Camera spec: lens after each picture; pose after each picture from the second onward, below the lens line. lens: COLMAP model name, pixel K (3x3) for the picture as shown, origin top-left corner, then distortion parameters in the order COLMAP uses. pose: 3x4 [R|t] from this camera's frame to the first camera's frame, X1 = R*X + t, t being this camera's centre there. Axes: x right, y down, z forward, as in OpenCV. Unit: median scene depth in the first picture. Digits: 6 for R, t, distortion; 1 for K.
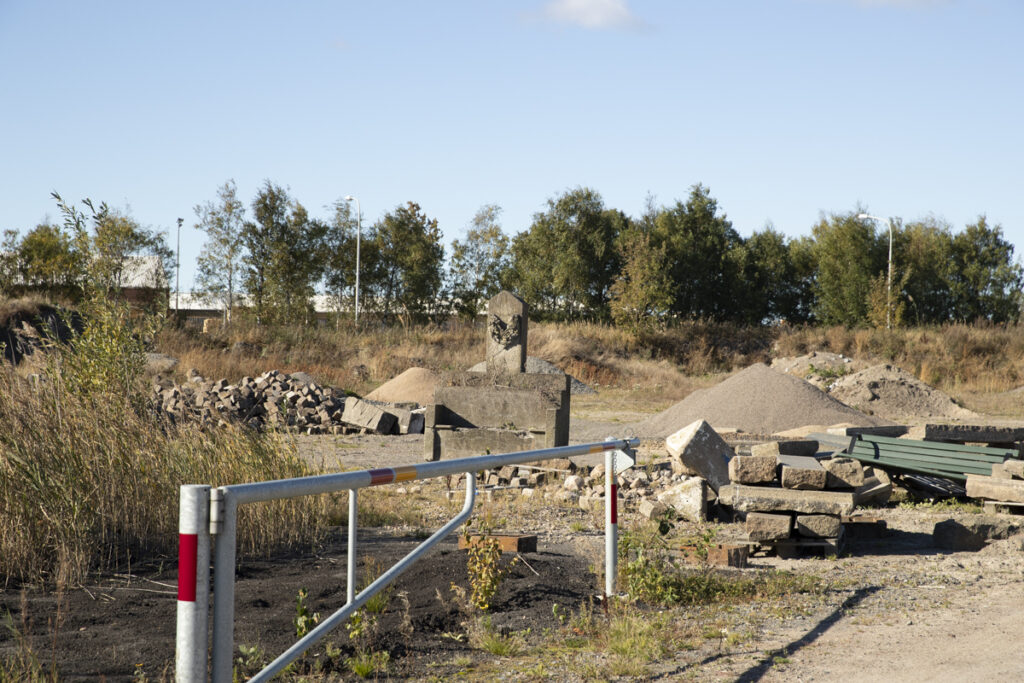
lens RADIAL K [[1975.5, 0, 512.0], [0, 1975.5, 341.5], [0, 0, 1]] dist [0.206172, 0.022497]
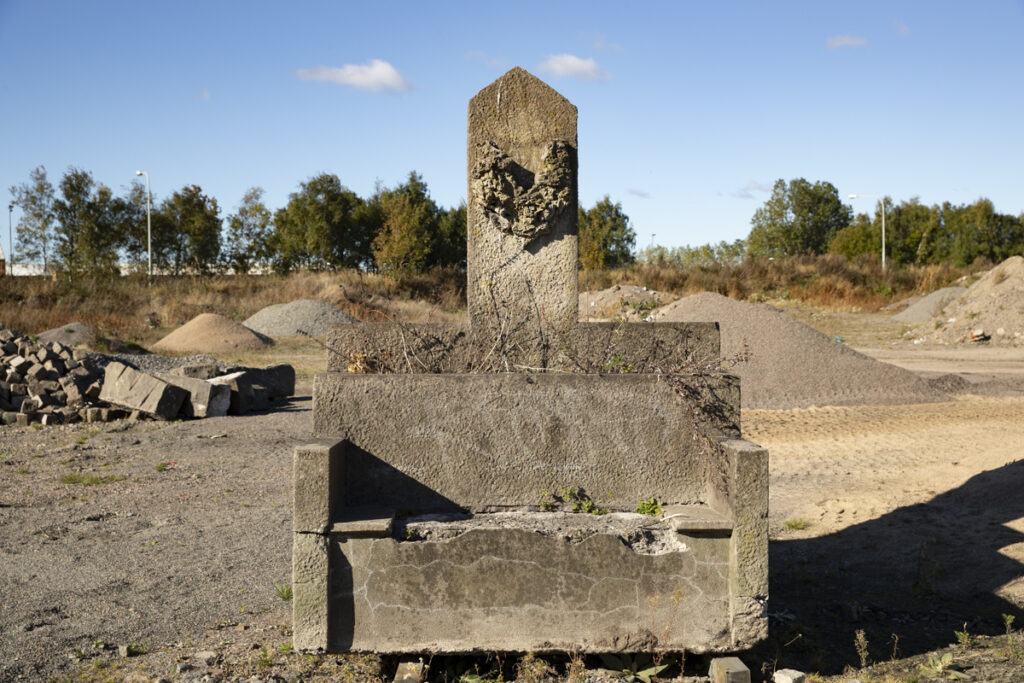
lens RADIAL K [[1217.5, 0, 512.0], [0, 1217.5, 341.5], [0, 0, 1]] dist [0.032199, 0.029429]
pose [[0.979279, -0.036211, 0.199251, -0.016495], [0.027987, 0.998642, 0.043935, 0.003590], [-0.200572, -0.037448, 0.978963, 0.290505]]
